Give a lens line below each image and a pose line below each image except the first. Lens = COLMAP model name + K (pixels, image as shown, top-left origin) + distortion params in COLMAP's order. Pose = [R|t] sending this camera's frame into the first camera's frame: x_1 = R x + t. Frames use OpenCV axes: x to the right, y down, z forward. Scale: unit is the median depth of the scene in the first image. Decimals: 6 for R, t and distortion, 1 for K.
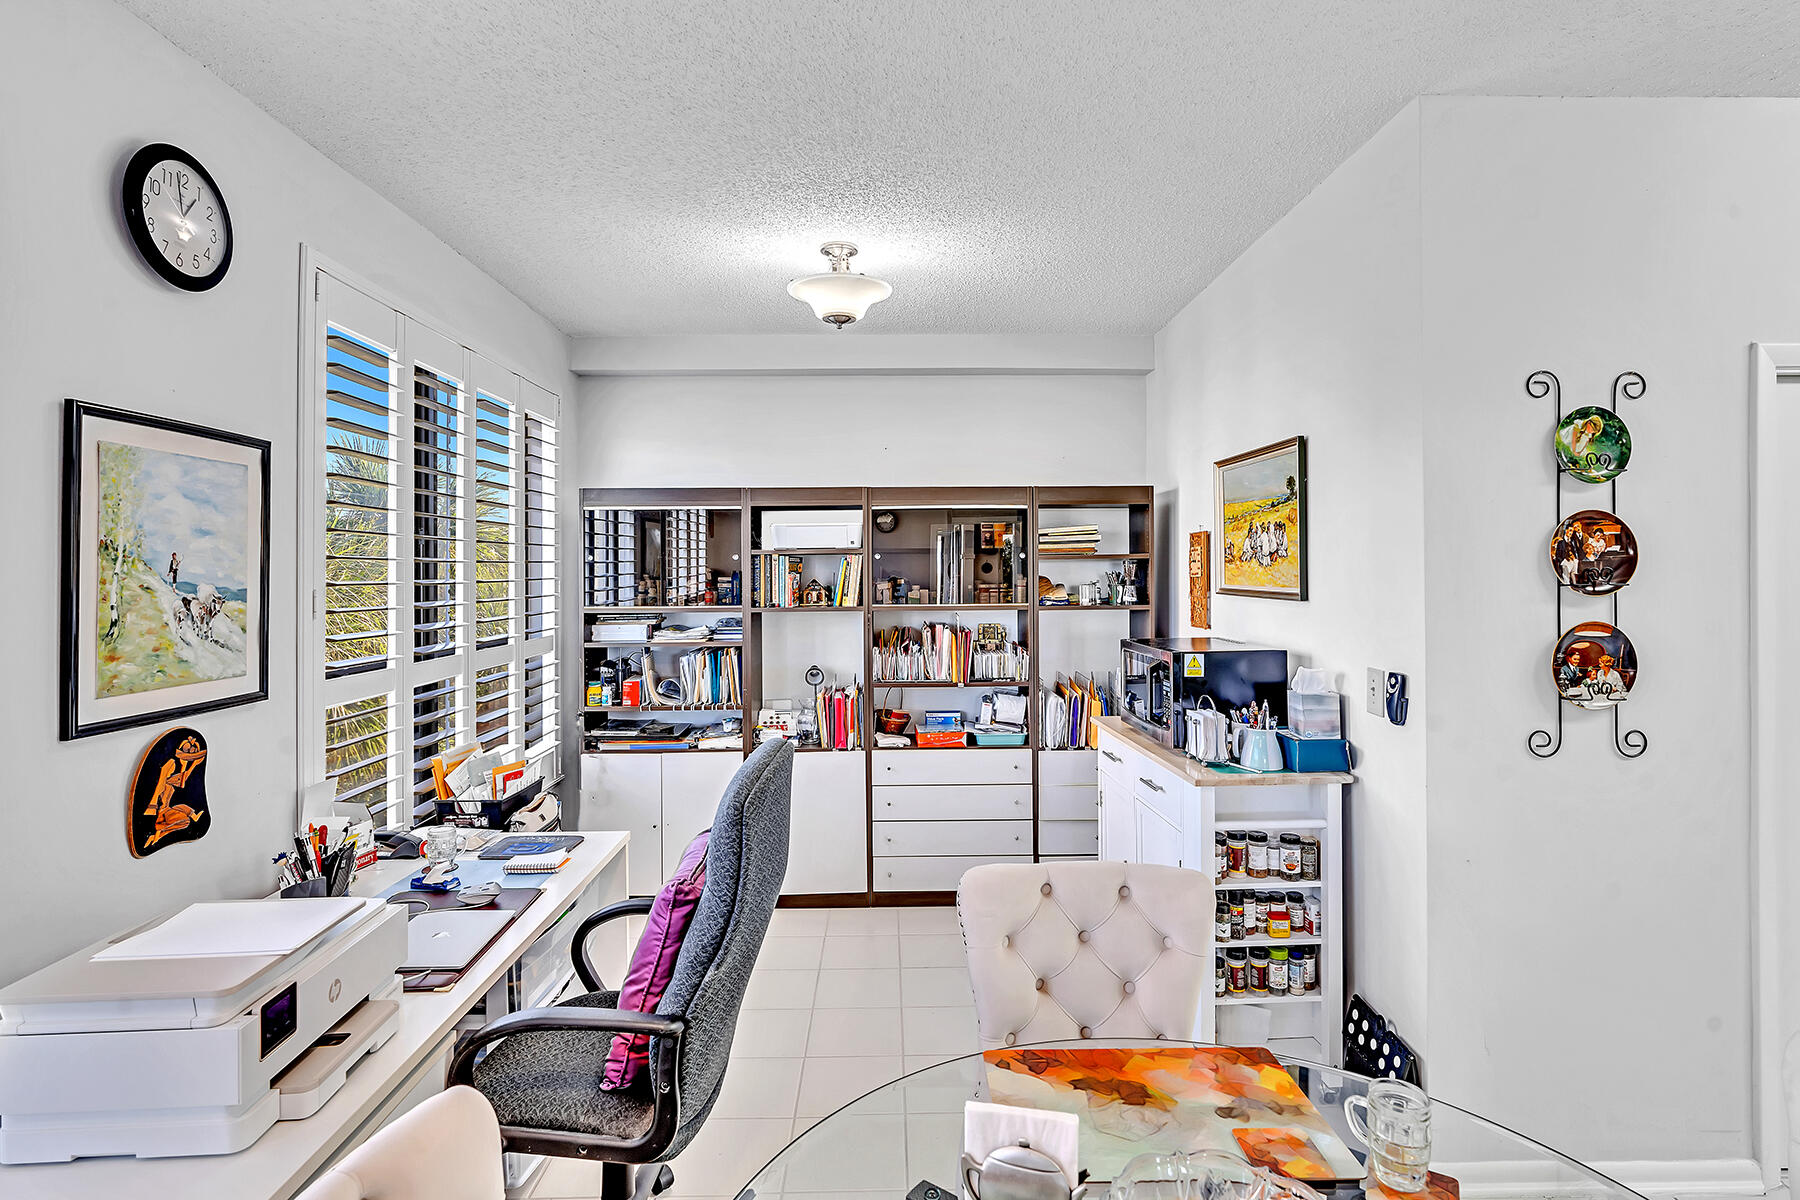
lens RADIAL K [[895.0, 0, 905.7], [0, 895.0, 566.8], [0, 0, 1]] dist [-0.008512, 0.003916]
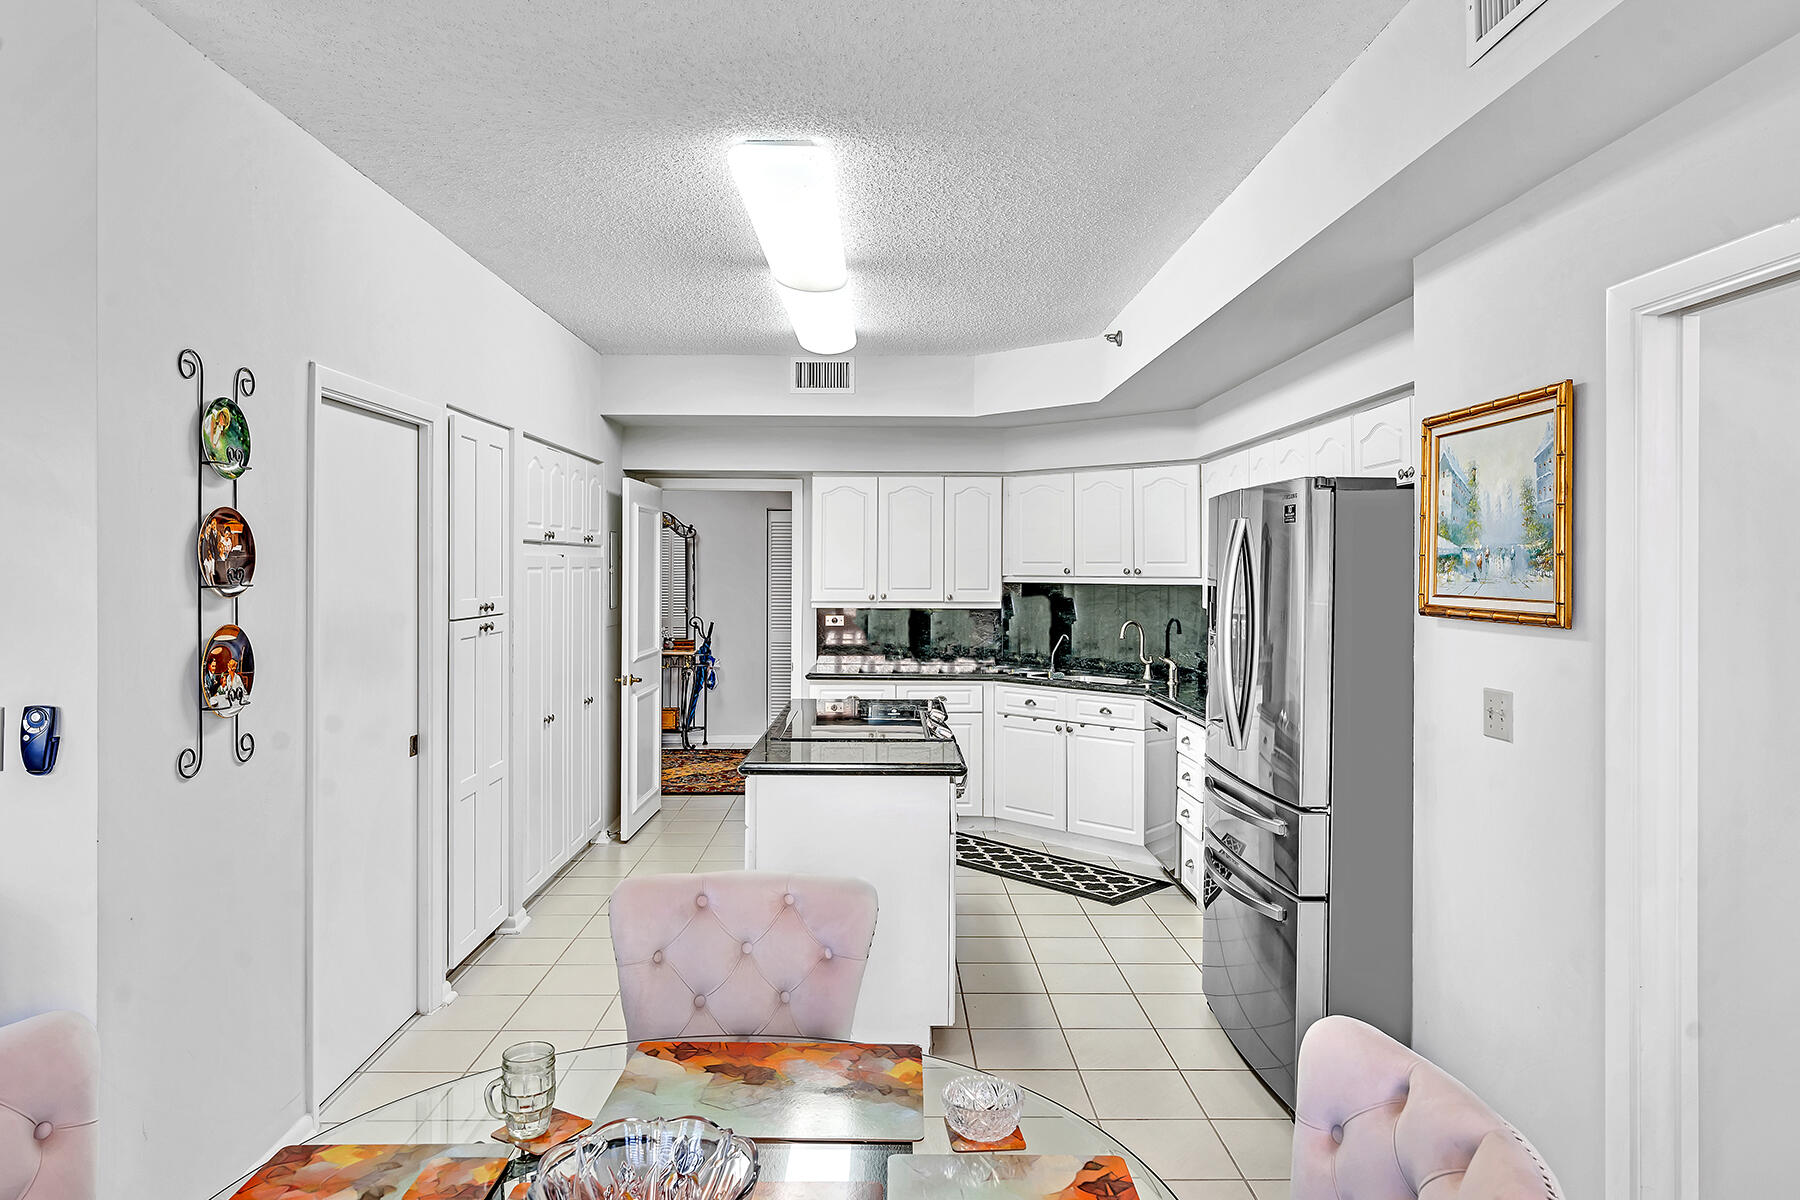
lens RADIAL K [[1126.9, 0, 890.6], [0, 1126.9, 566.5], [0, 0, 1]] dist [0.000056, 0.000069]
pose [[0.010620, 0.003830, 0.999936, -0.361635], [-0.004122, 0.999984, -0.003787, 0.000925], [-0.999935, -0.004082, 0.010635, 0.240940]]
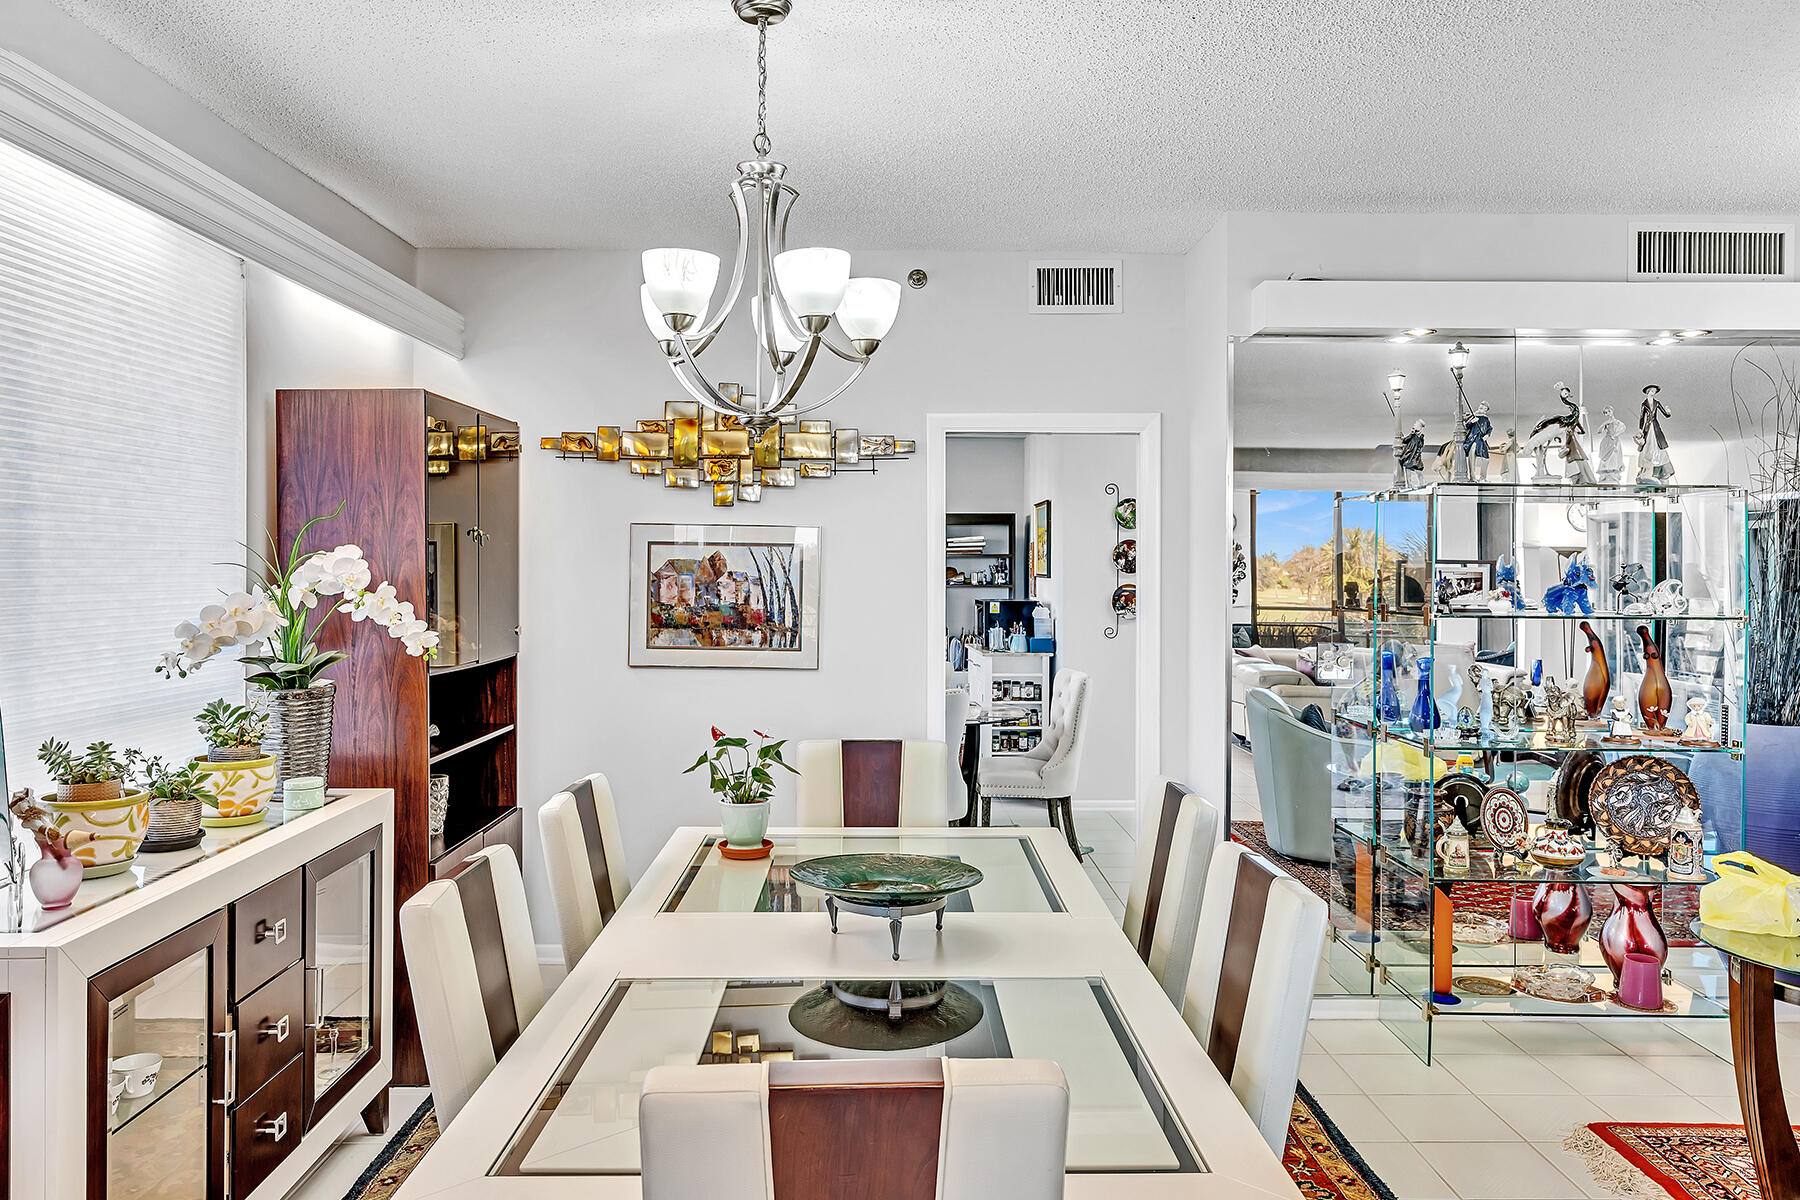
lens RADIAL K [[1335.5, 0, 899.6], [0, 1335.5, 581.2], [0, 0, 1]] dist [-0.003888, 0.001084]
pose [[0.999917, 0.006100, -0.011384, 0.142484], [-0.005960, 0.999907, 0.012266, 0.009834], [0.011458, -0.012197, 0.999860, -2.375973]]
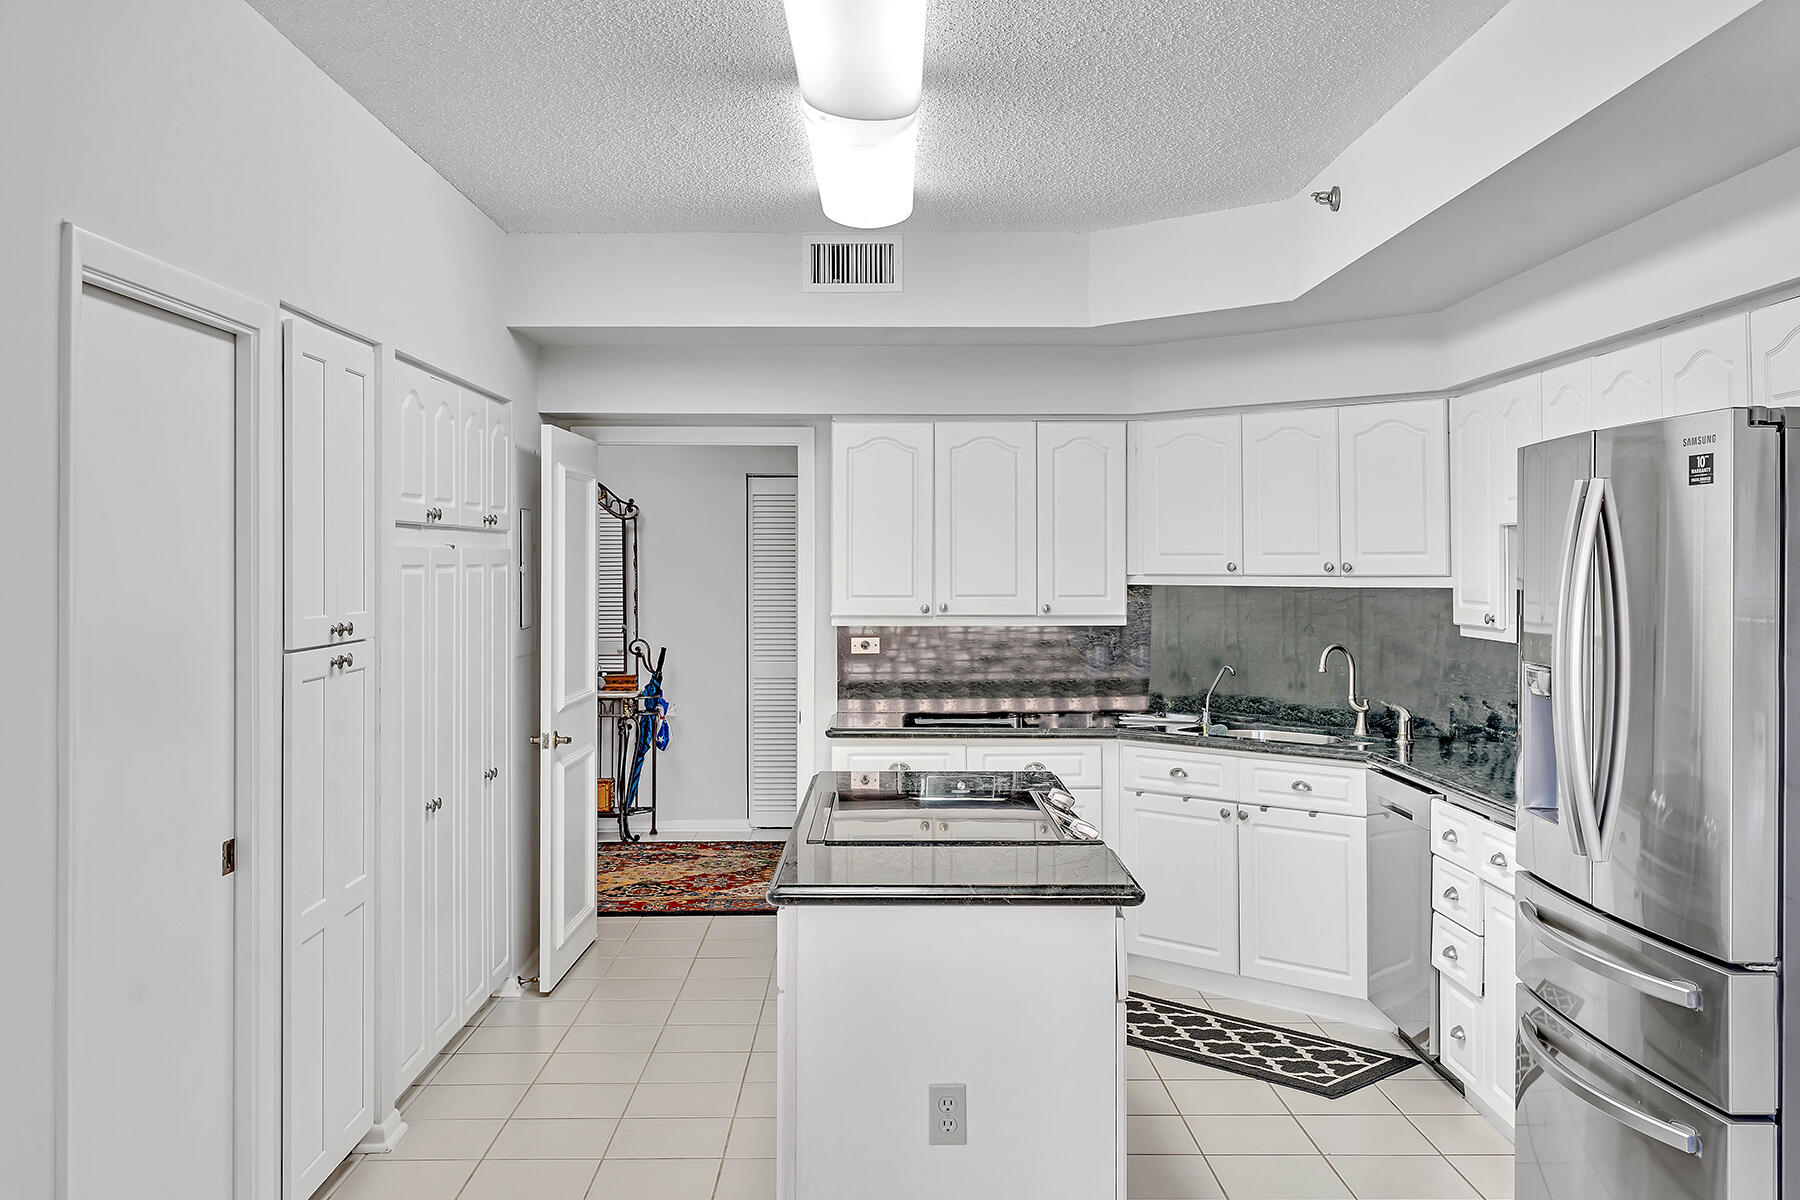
lens RADIAL K [[1648.1, 0, 892.6], [0, 1648.1, 546.9], [0, 0, 1]] dist [0.007211, 0.000000]
pose [[0.011743, 0.012794, 0.999849, -0.209420], [0.000548, 0.999918, -0.012802, 0.000864], [-0.999931, 0.000698, 0.011735, 0.333710]]
